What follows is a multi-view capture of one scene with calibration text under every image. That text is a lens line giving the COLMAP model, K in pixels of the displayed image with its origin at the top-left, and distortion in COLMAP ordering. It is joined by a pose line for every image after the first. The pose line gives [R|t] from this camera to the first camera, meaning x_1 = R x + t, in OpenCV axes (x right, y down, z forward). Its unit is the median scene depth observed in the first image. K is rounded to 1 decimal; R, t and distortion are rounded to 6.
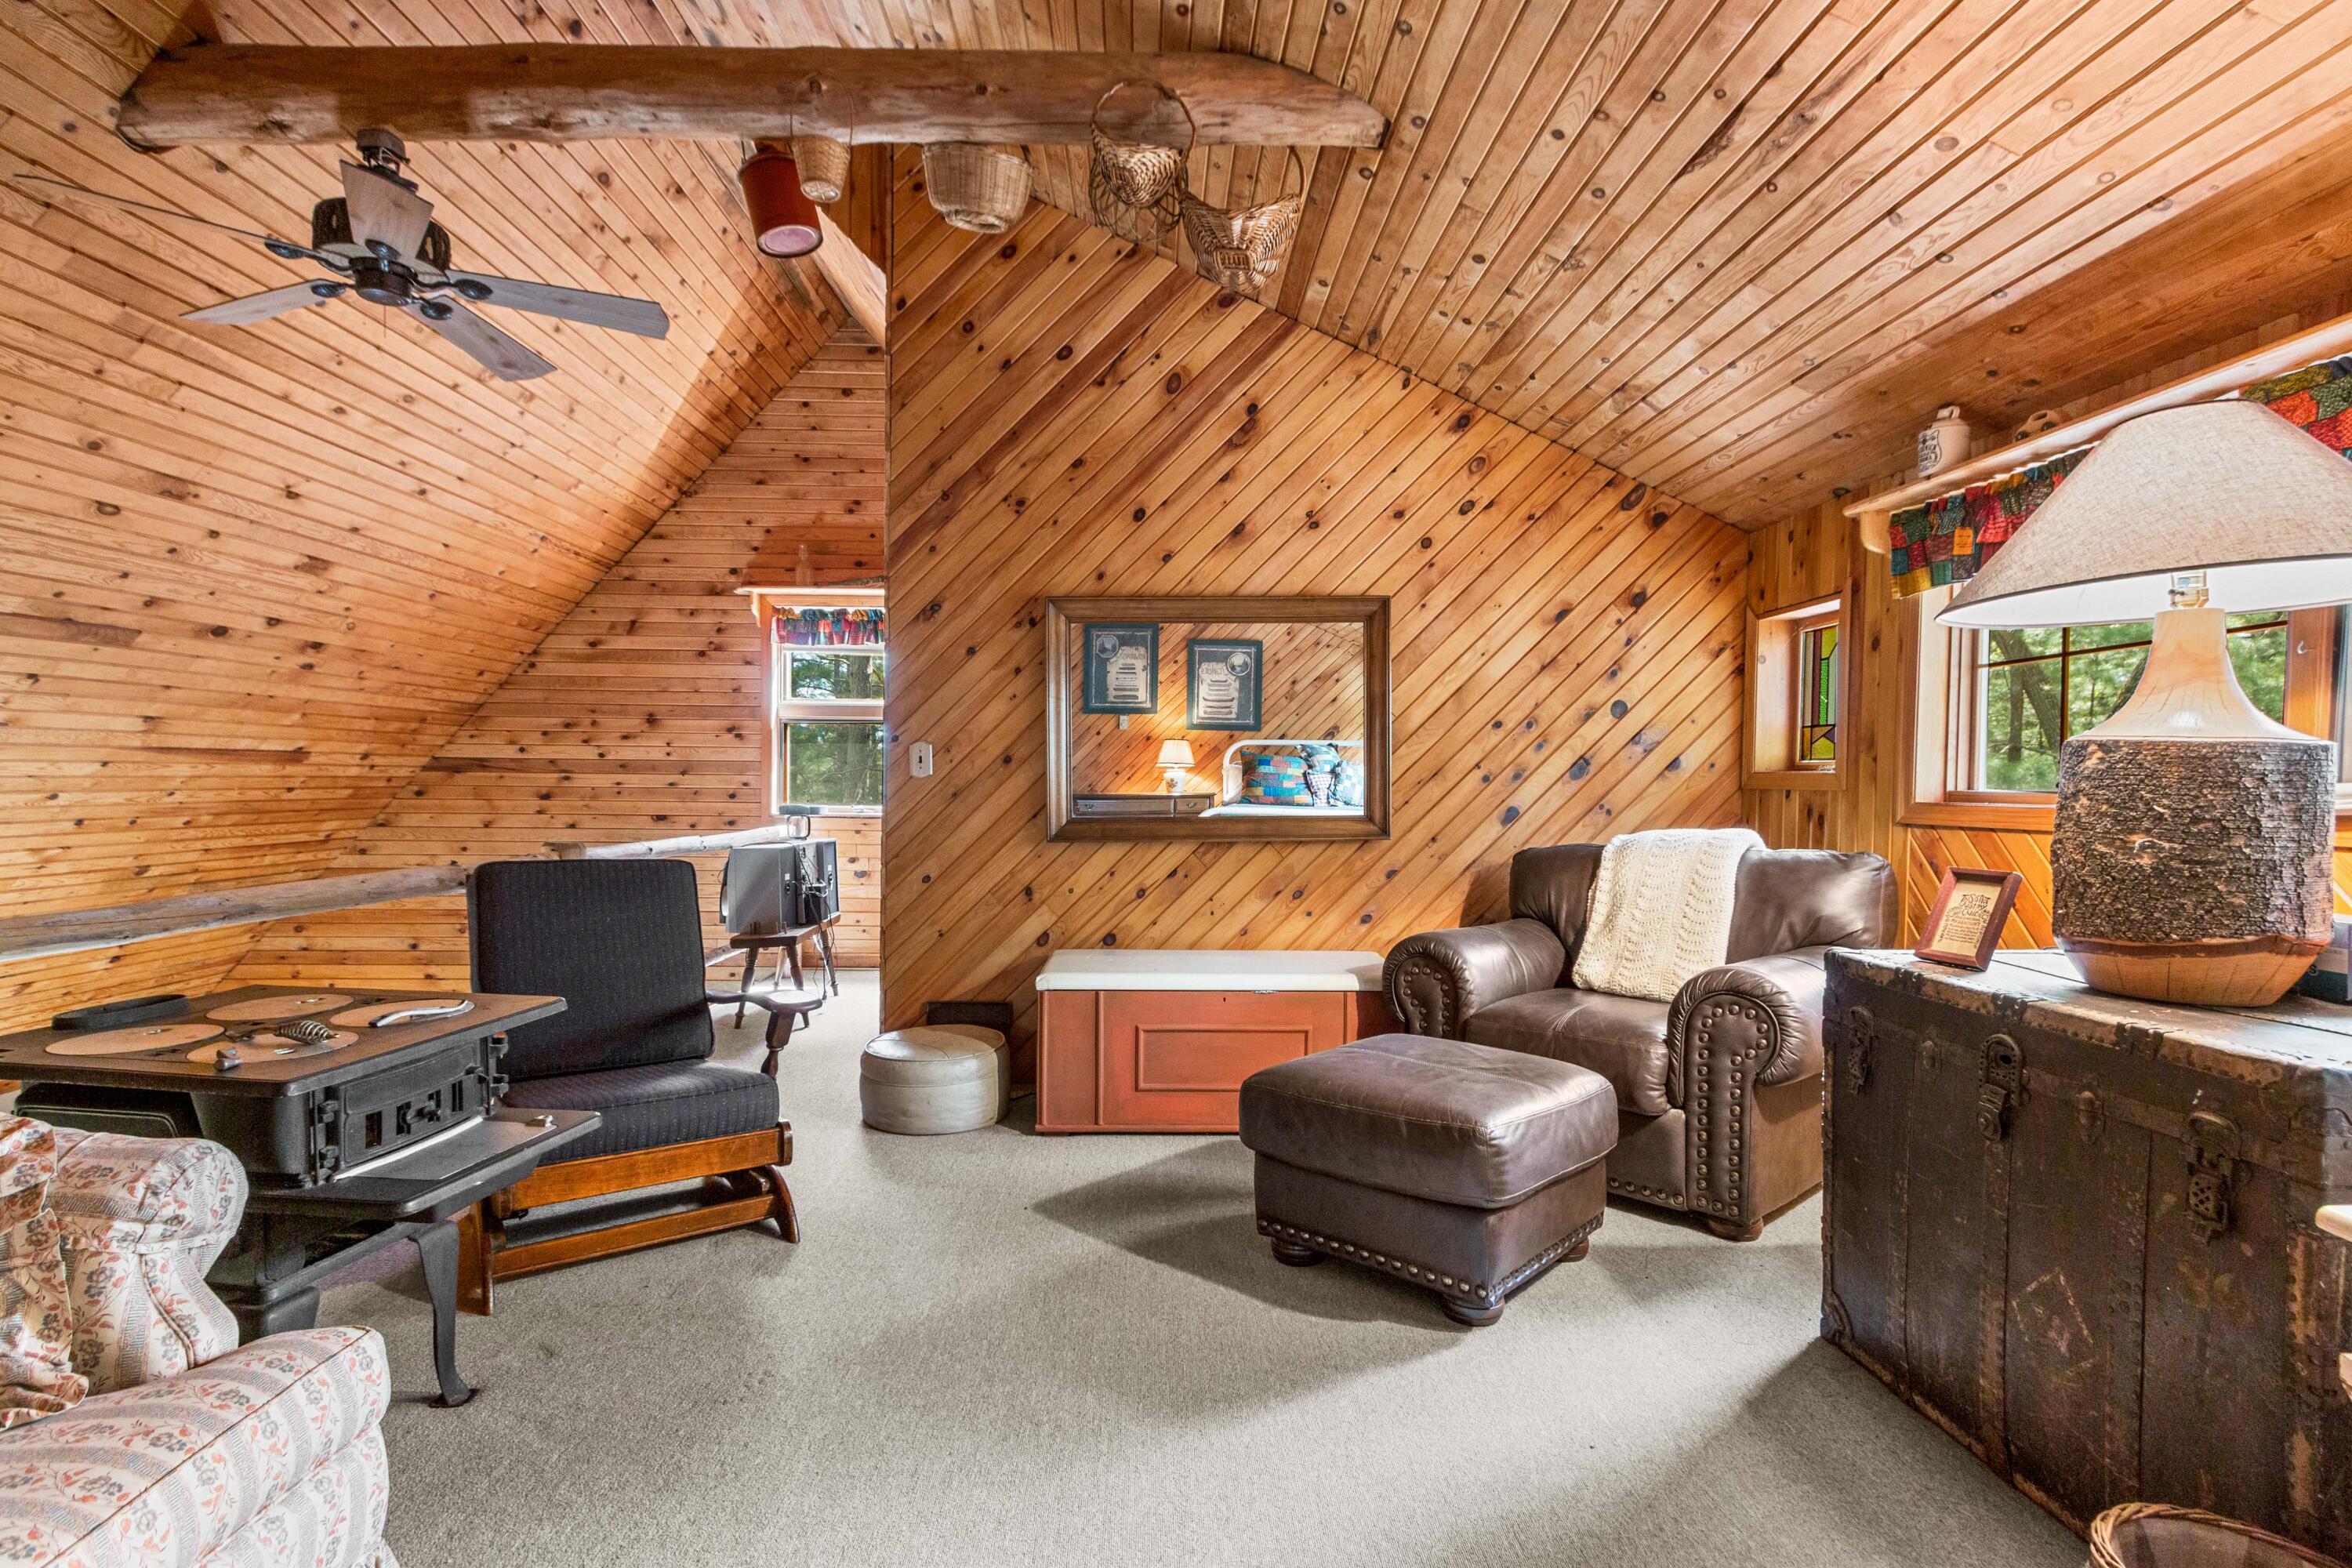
lens RADIAL K [[1189.4, 0, 1150.8], [0, 1189.4, 797.5], [0, 0, 1]] dist [0.011475, -0.006326]
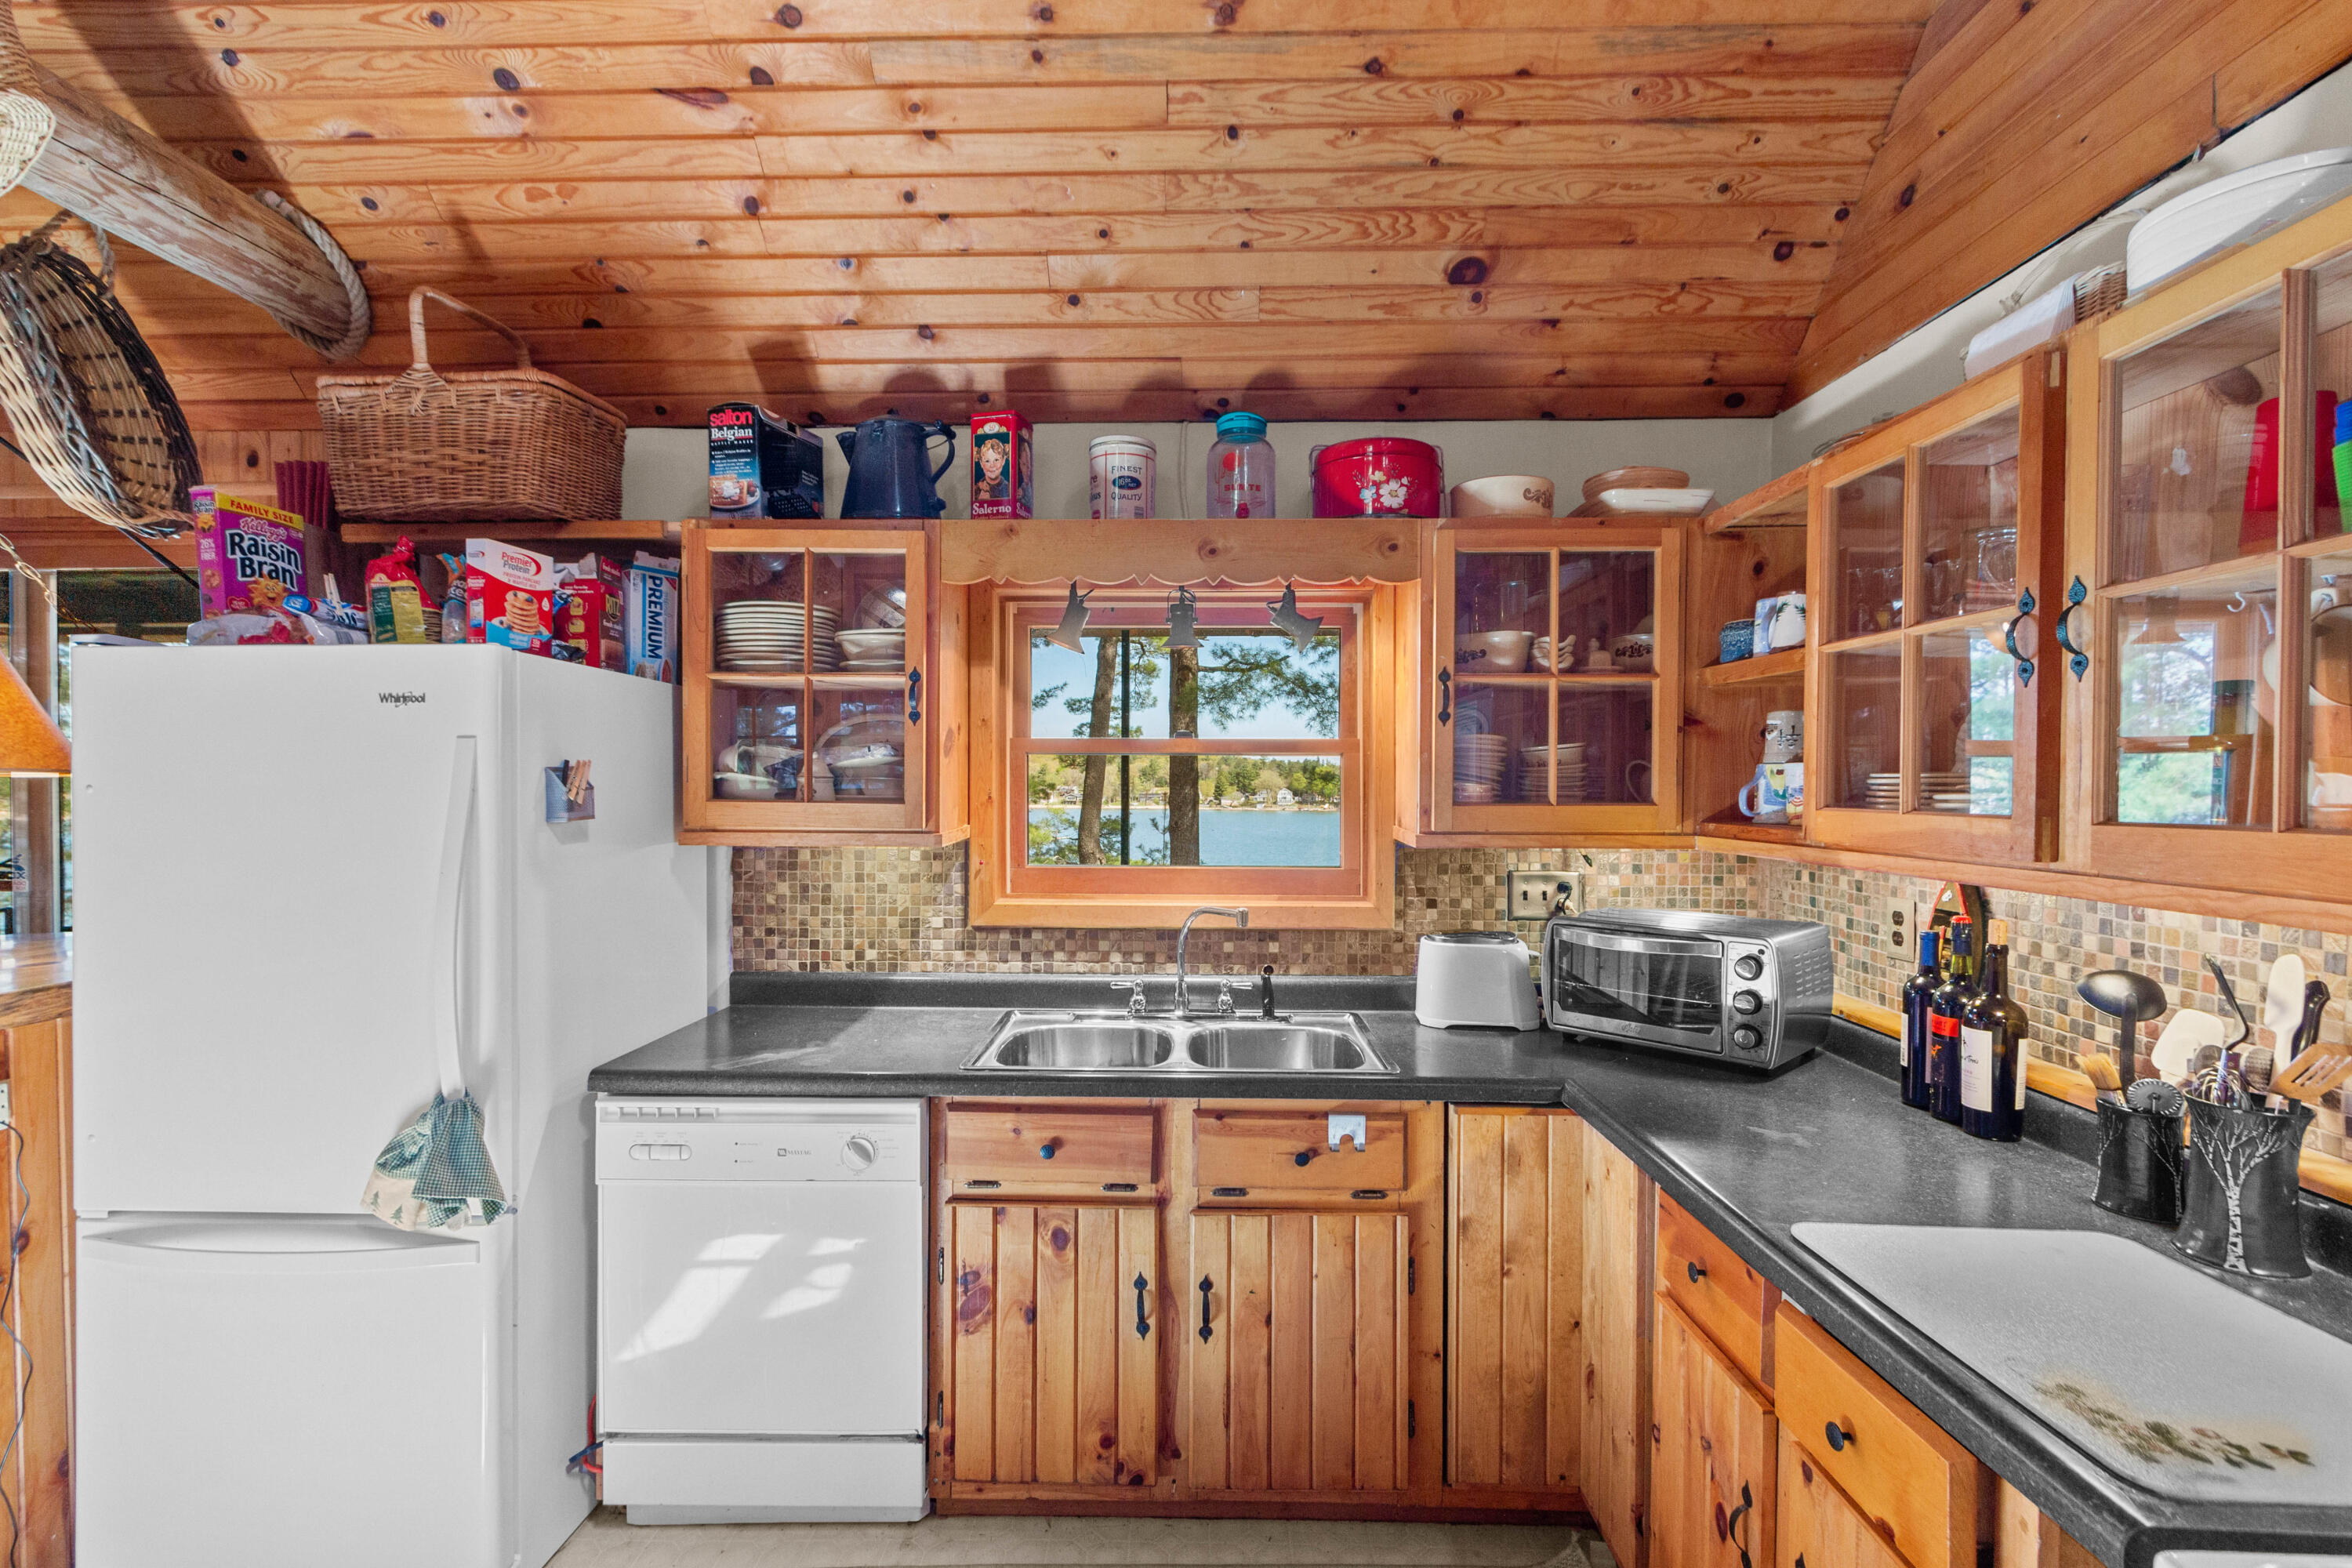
lens RADIAL K [[1082.6, 0, 1175.3], [0, 1082.6, 803.3], [0, 0, 1]] dist [0.009233, -0.002364]
pose [[-0.036986, 0.012698, -0.999235, -0.693642], [-0.020521, 0.999699, 0.013463, 0.565299], [0.999105, 0.021004, -0.036714, 1.284367]]
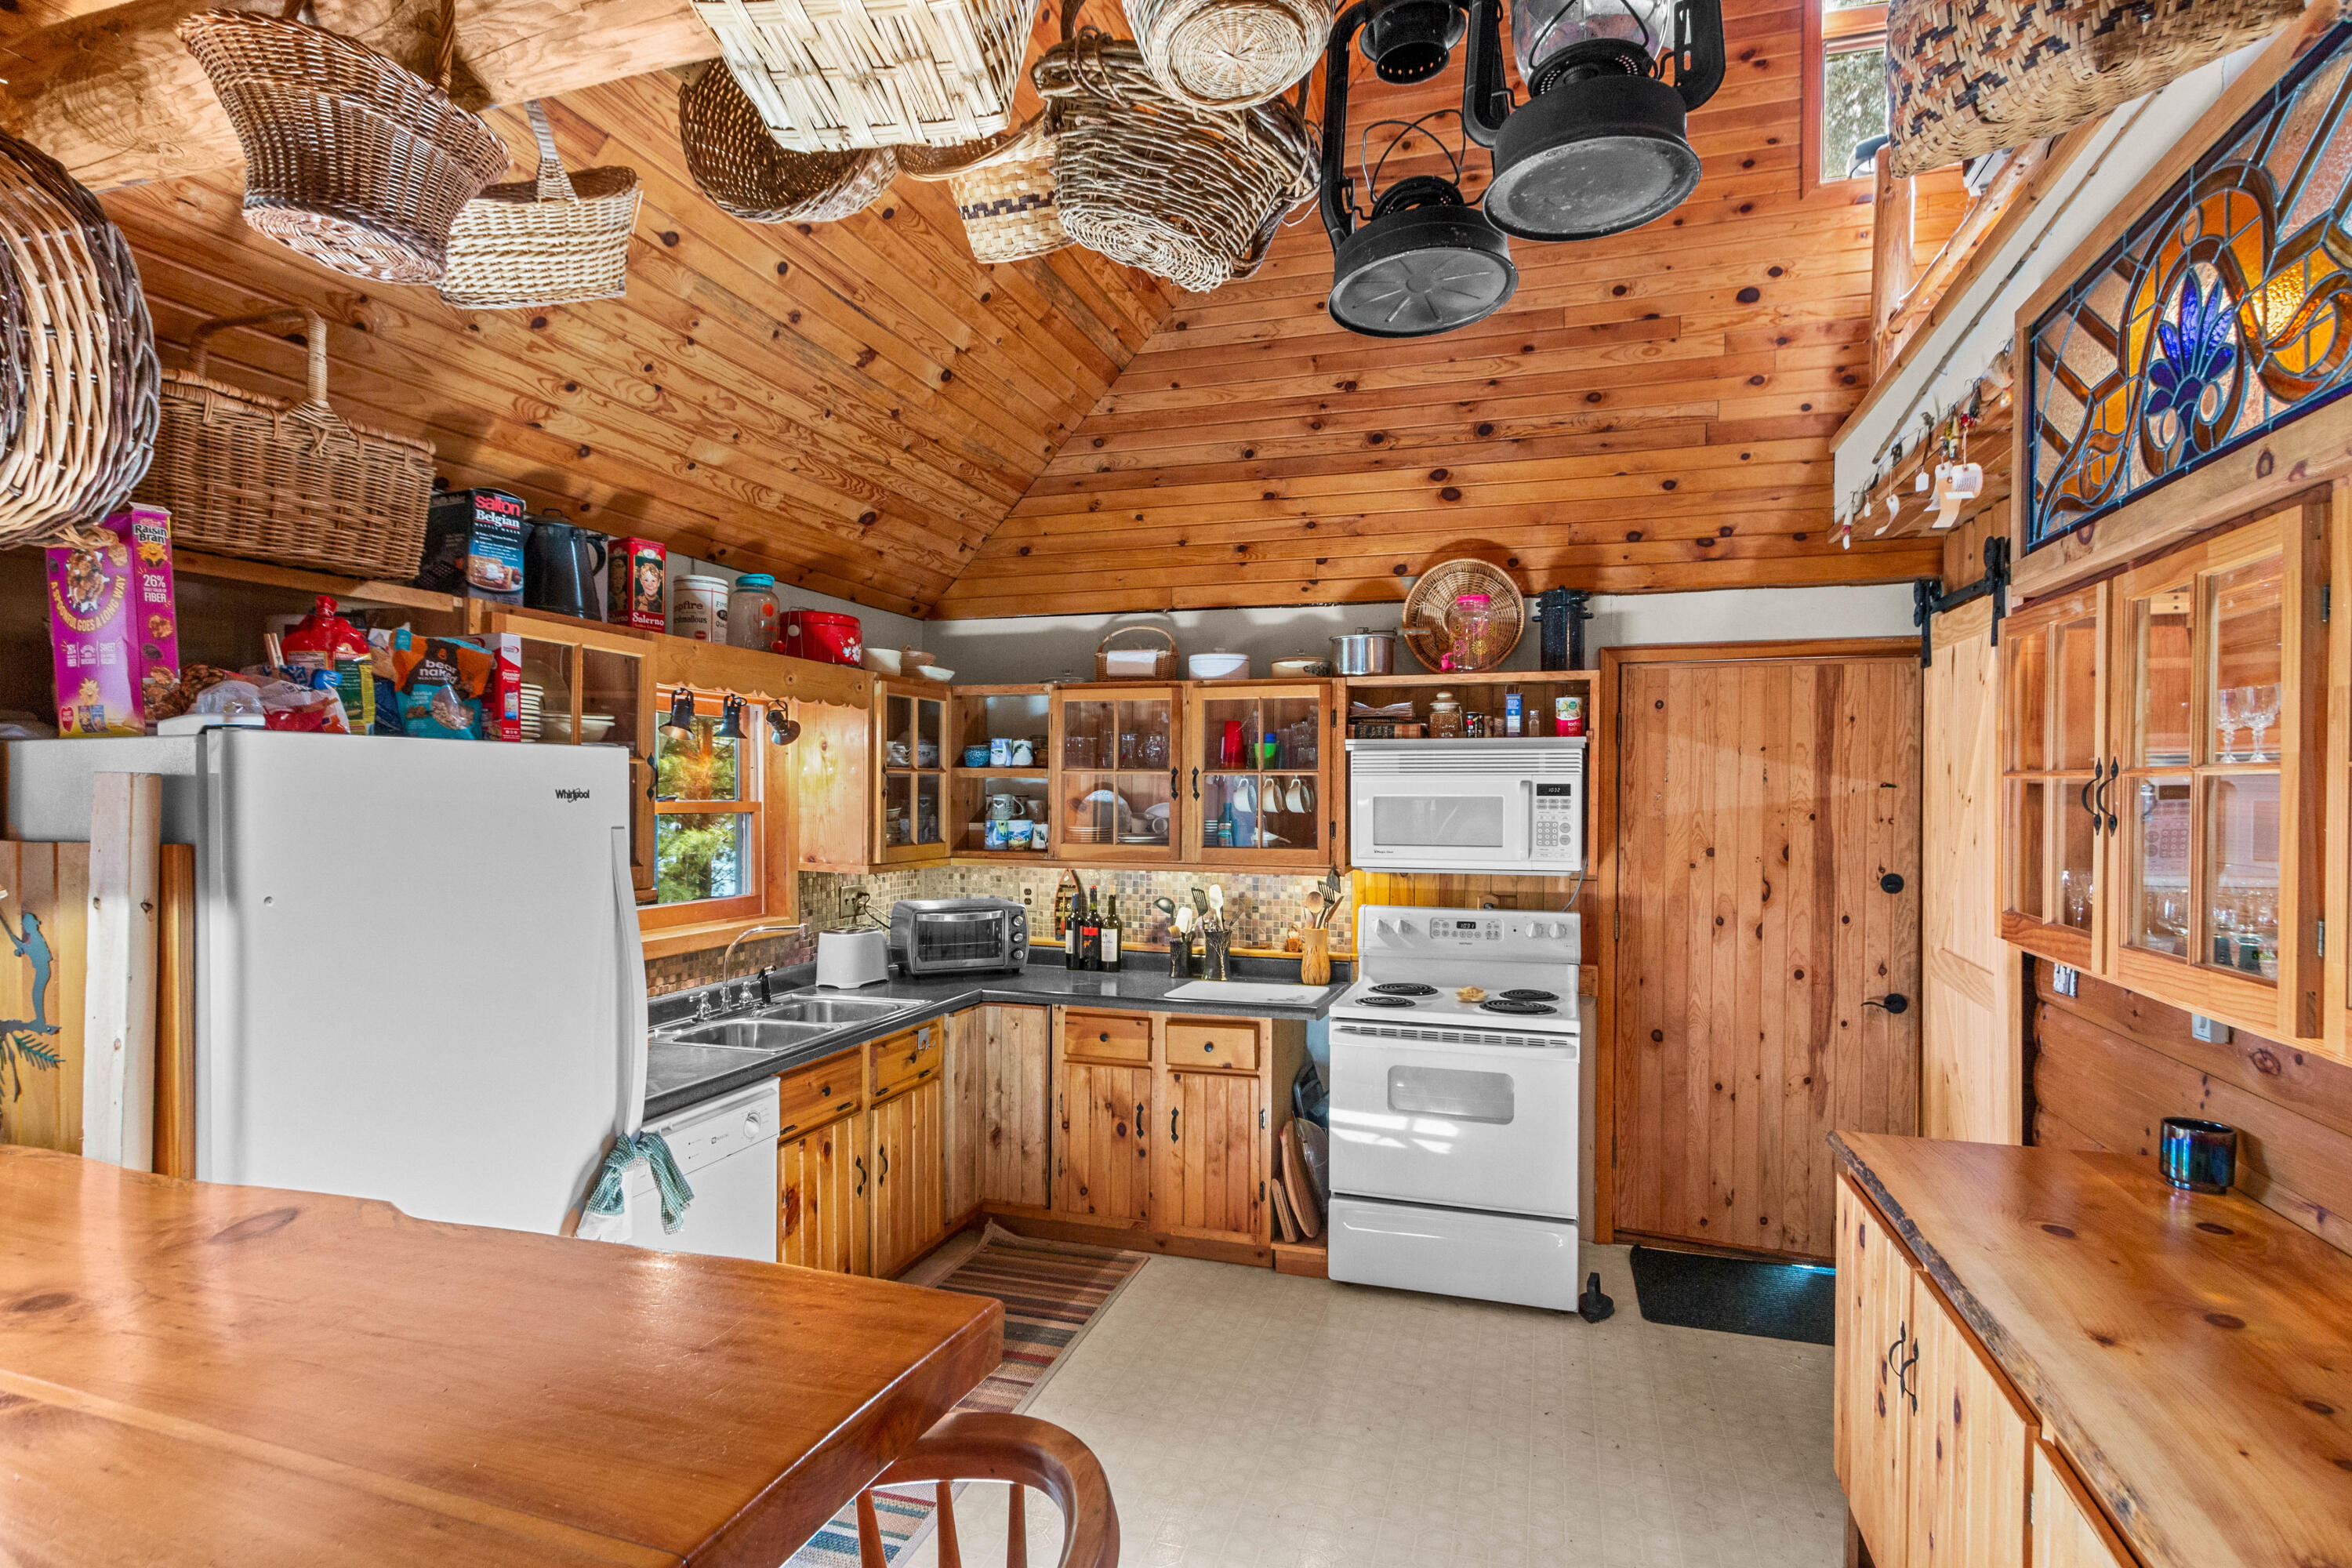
lens RADIAL K [[1189.4, 0, 1169.4], [0, 1189.4, 802.7], [0, 0, 1]] dist [0.011475, -0.006326]
pose [[0.945850, 0.002750, -0.324593, -0.698301], [-0.006784, 0.999913, -0.011296, 0.542714], [0.324534, 0.012887, 0.945786, 0.525656]]
